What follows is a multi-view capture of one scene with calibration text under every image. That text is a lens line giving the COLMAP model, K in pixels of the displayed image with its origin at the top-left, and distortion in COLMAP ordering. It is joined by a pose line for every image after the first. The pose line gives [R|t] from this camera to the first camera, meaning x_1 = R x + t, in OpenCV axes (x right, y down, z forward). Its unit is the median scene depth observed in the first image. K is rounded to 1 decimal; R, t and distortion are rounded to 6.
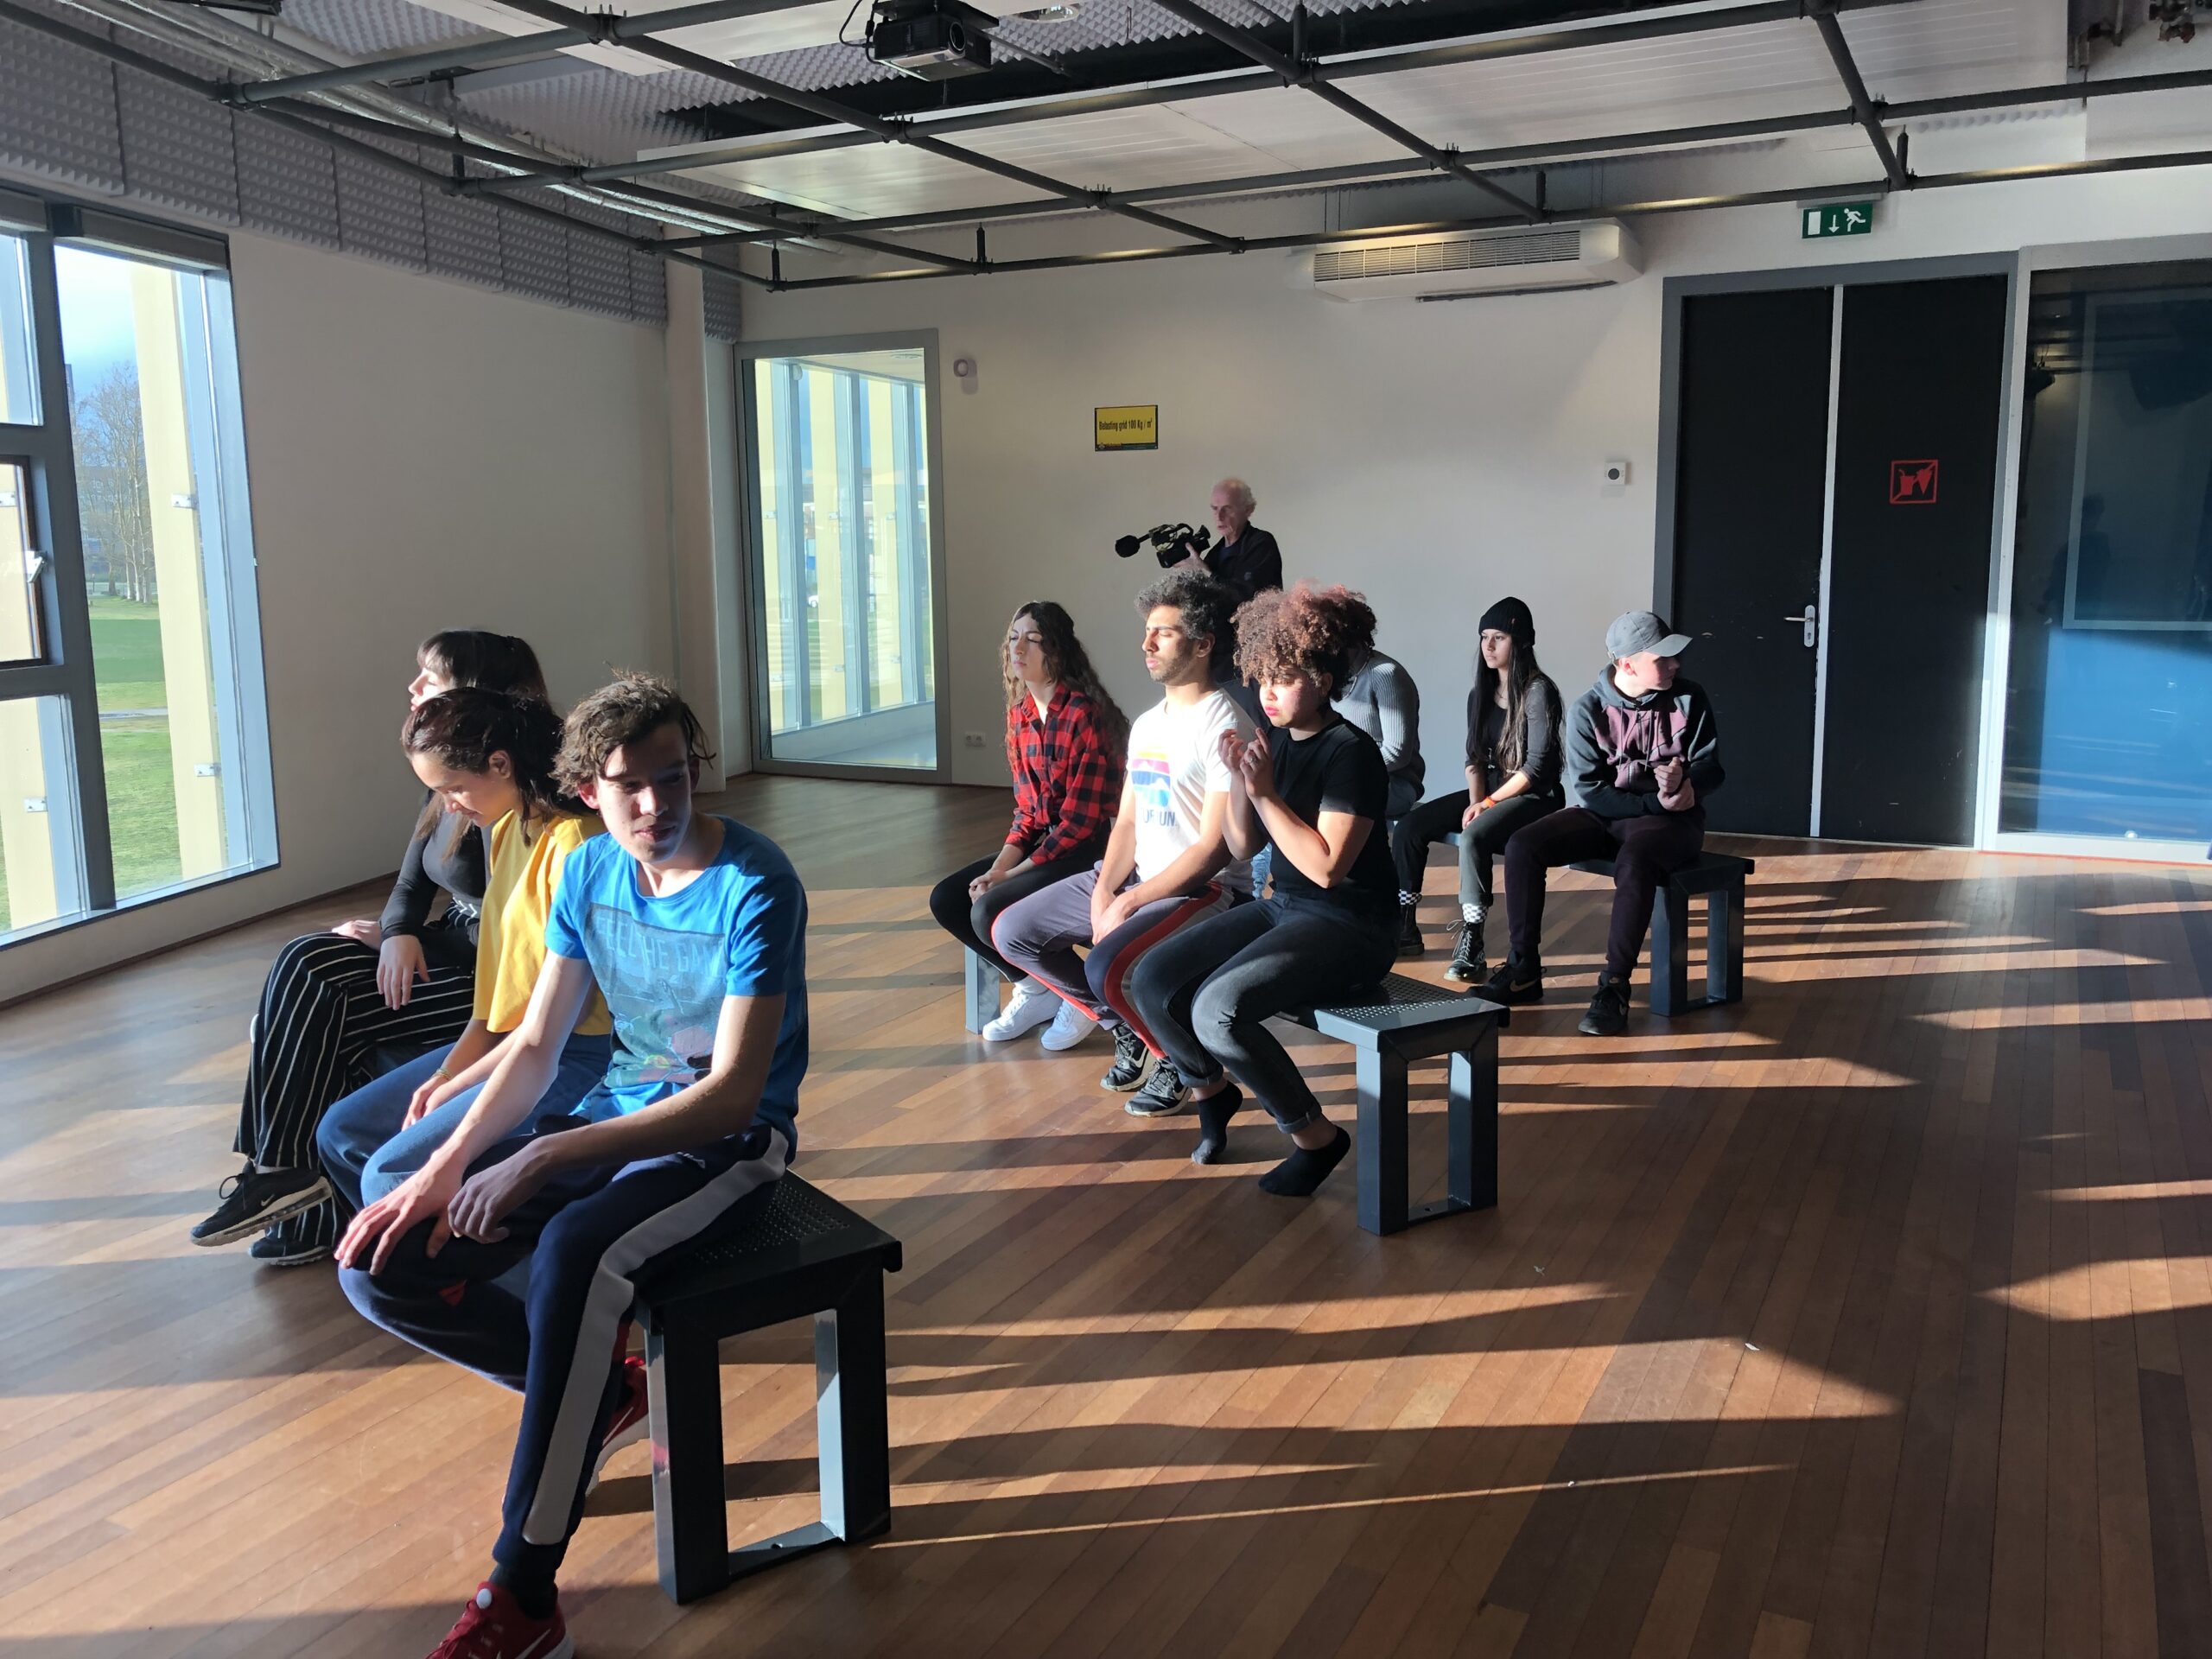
lens RADIAL K [[1841.1, 0, 1106.0], [0, 1841.1, 829.5], [0, 0, 1]] dist [0.006173, -0.016884]
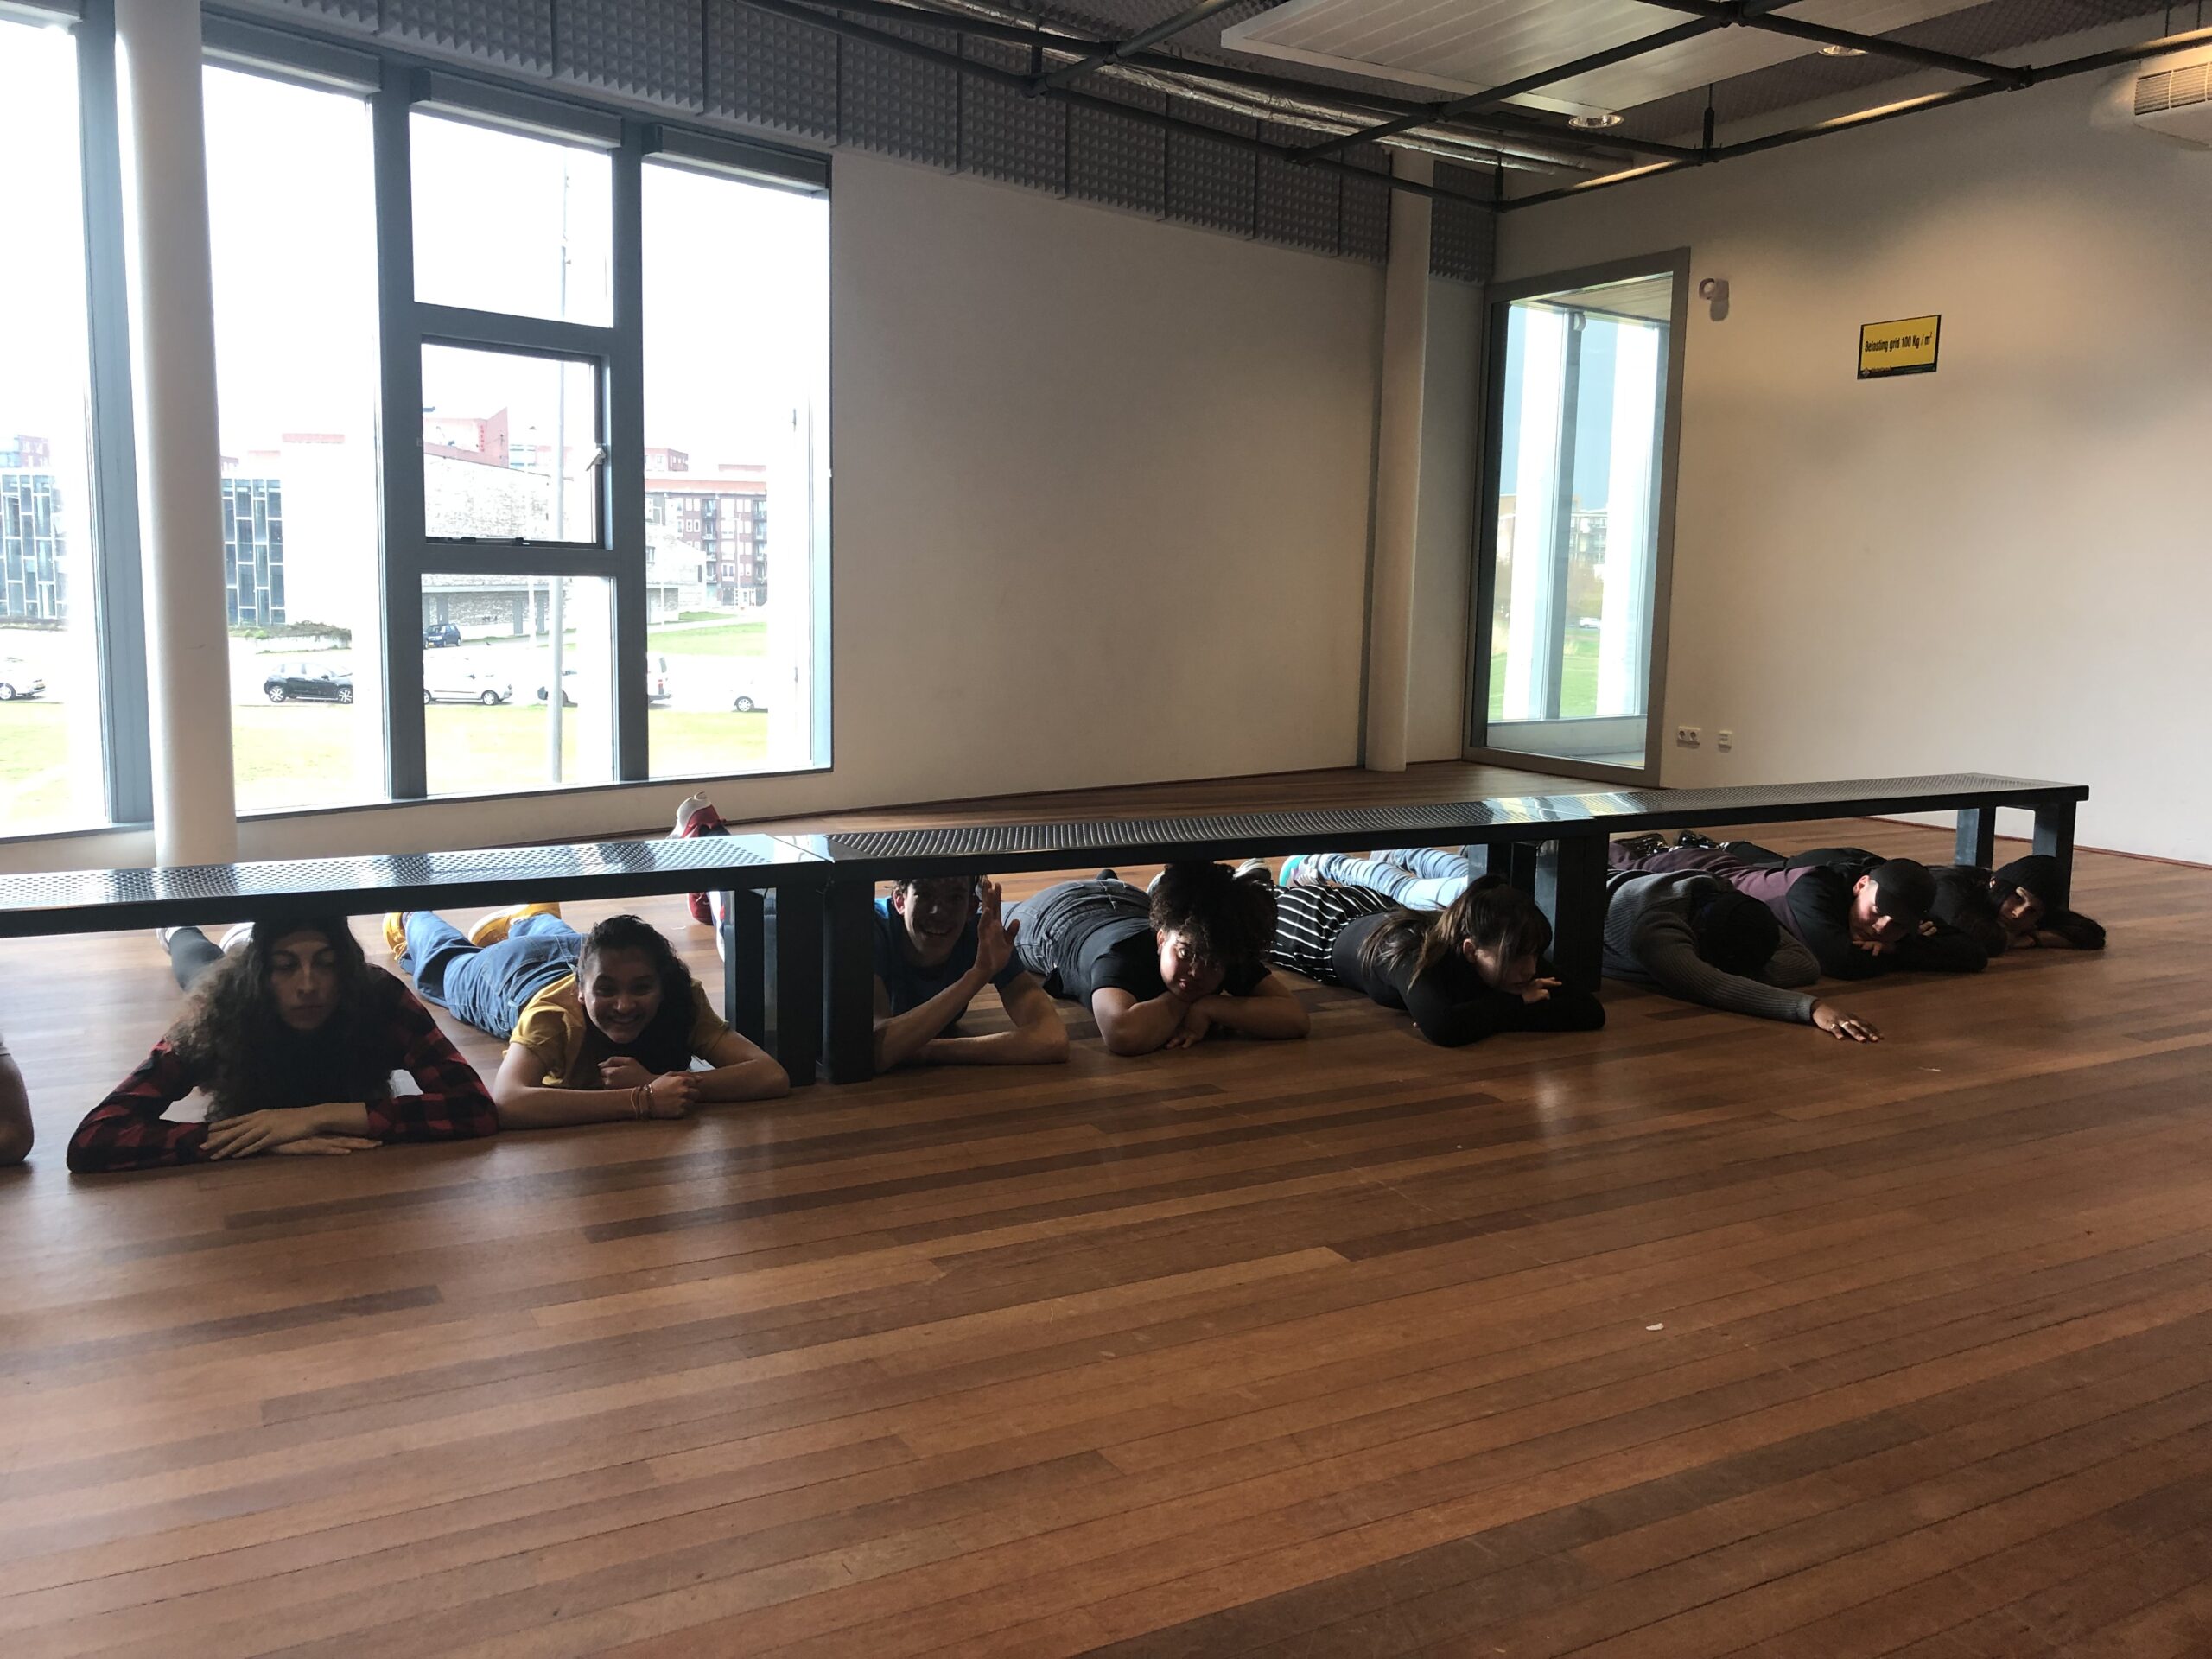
lens RADIAL K [[1829.5, 0, 1100.6], [0, 1829.5, 846.6], [0, 0, 1]] dist [0.010598, 0.001154]
pose [[0.833399, 0.104020, -0.542795, 0.227301], [-0.114068, 0.993356, 0.015226, 0.028502], [0.540772, 0.049226, 0.839727, 0.212298]]
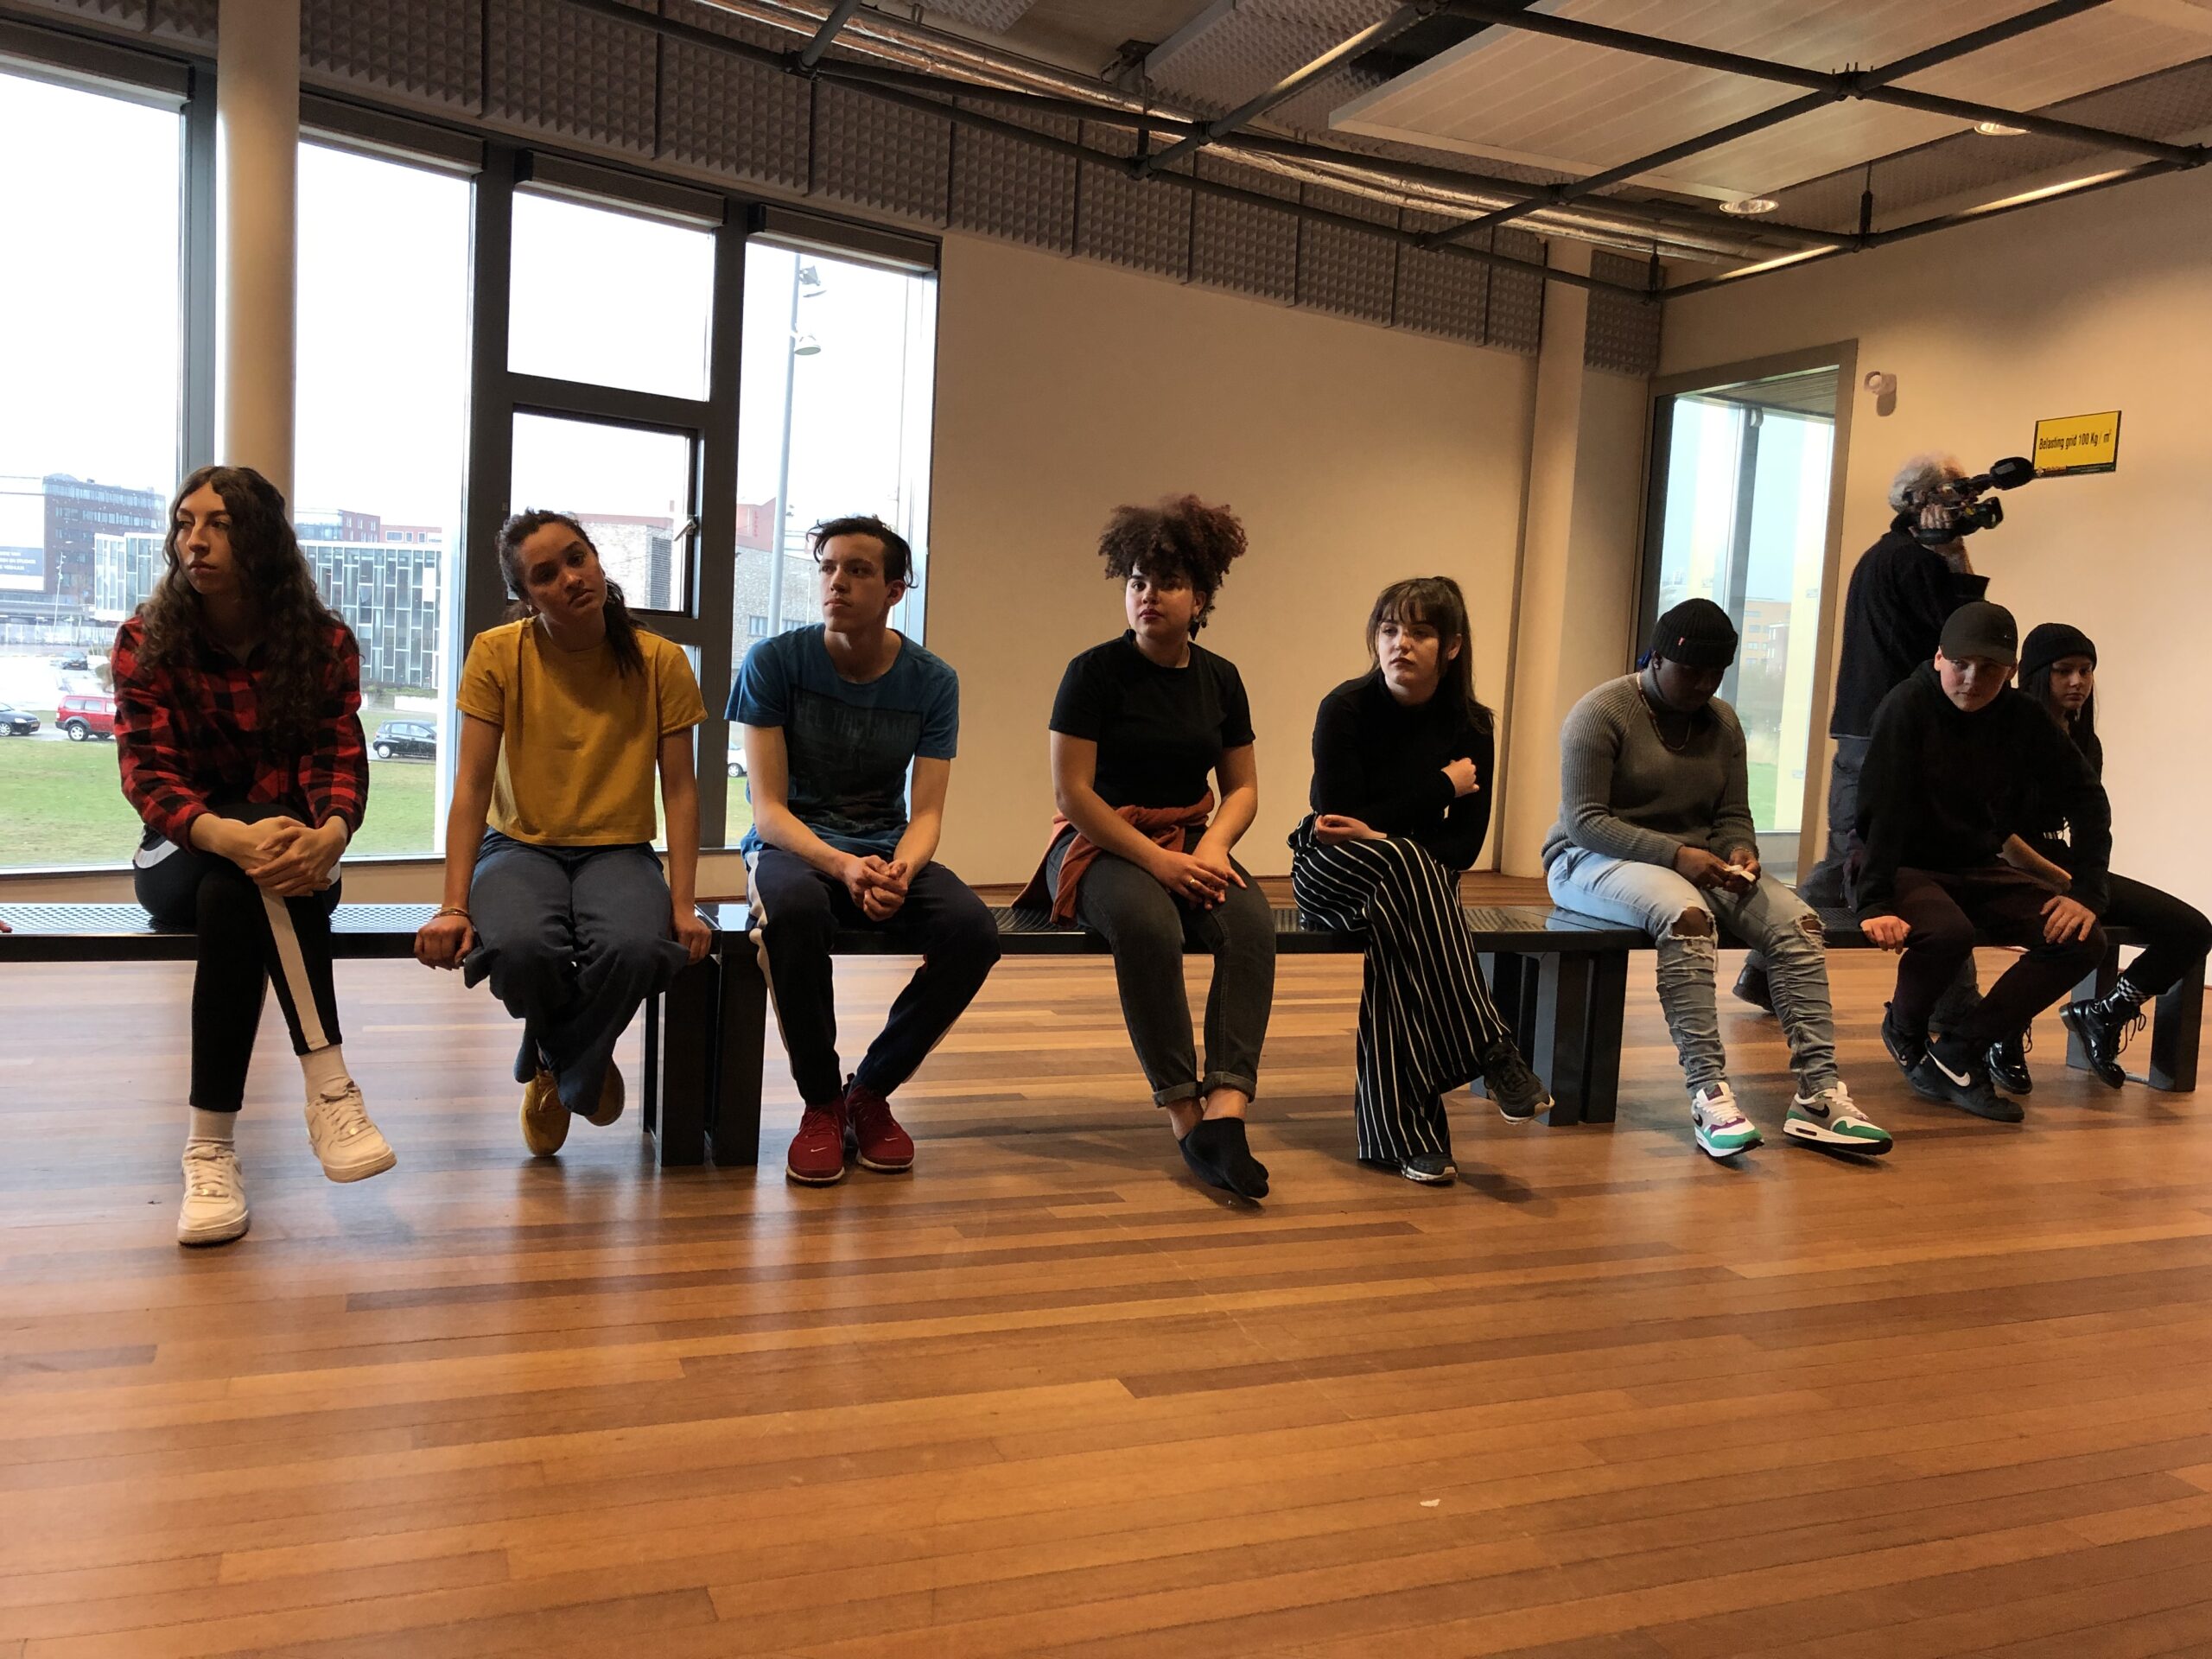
lens RADIAL K [[1841.1, 0, 1106.0], [0, 1841.1, 829.5], [0, 0, 1]] dist [0.006173, -0.016884]
pose [[0.749637, 0.103976, -0.653631, 0.279887], [-0.162468, 0.986275, -0.029440, 0.021134], [0.641598, 0.128263, 0.756241, 0.286126]]
